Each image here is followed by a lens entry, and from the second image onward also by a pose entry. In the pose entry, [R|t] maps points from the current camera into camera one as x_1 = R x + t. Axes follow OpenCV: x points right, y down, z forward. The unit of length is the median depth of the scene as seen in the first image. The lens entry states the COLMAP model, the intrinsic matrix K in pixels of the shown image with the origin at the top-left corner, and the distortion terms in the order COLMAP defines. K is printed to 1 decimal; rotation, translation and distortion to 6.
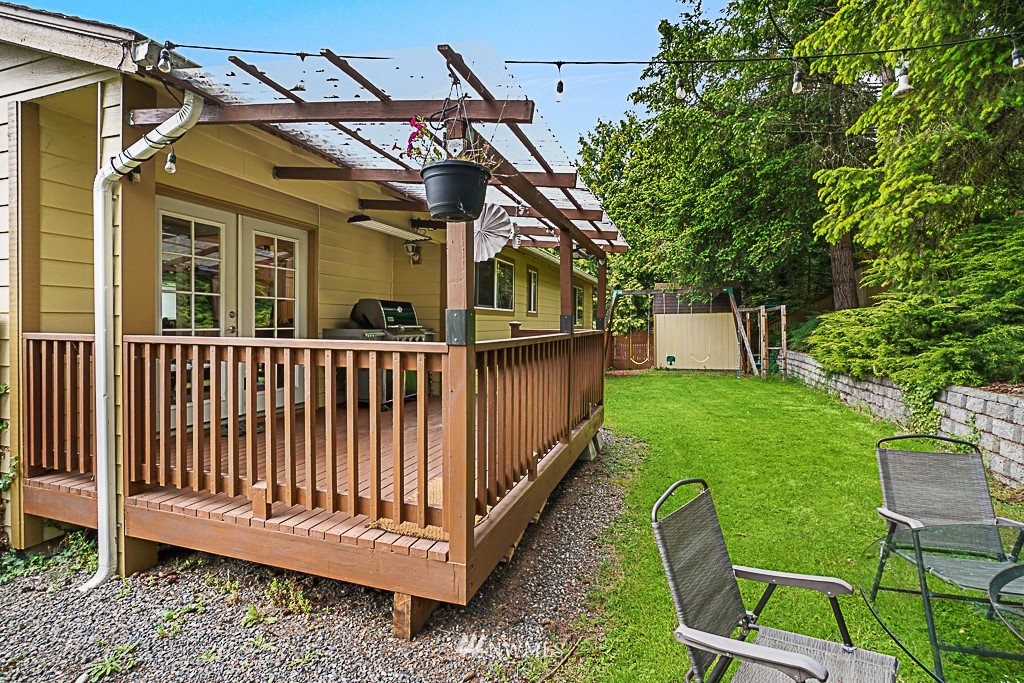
lens RADIAL K [[474.3, 0, 512.1], [0, 474.3, 331.9], [0, 0, 1]] dist [-0.020758, 0.000187]
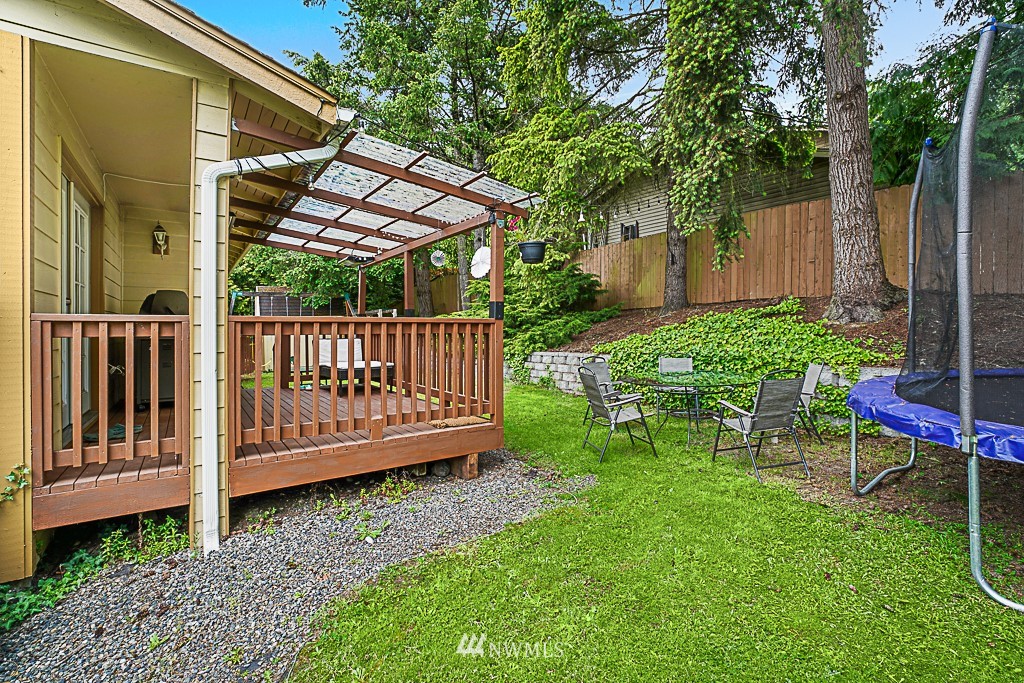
lens RADIAL K [[474.3, 0, 512.1], [0, 474.3, 331.9], [0, 0, 1]] dist [-0.020758, 0.000187]
pose [[0.611927, -0.017106, 0.790729, -0.735437], [0.025373, 0.999676, 0.001990, 0.032254], [-0.790507, 0.018845, 0.612163, -0.129365]]
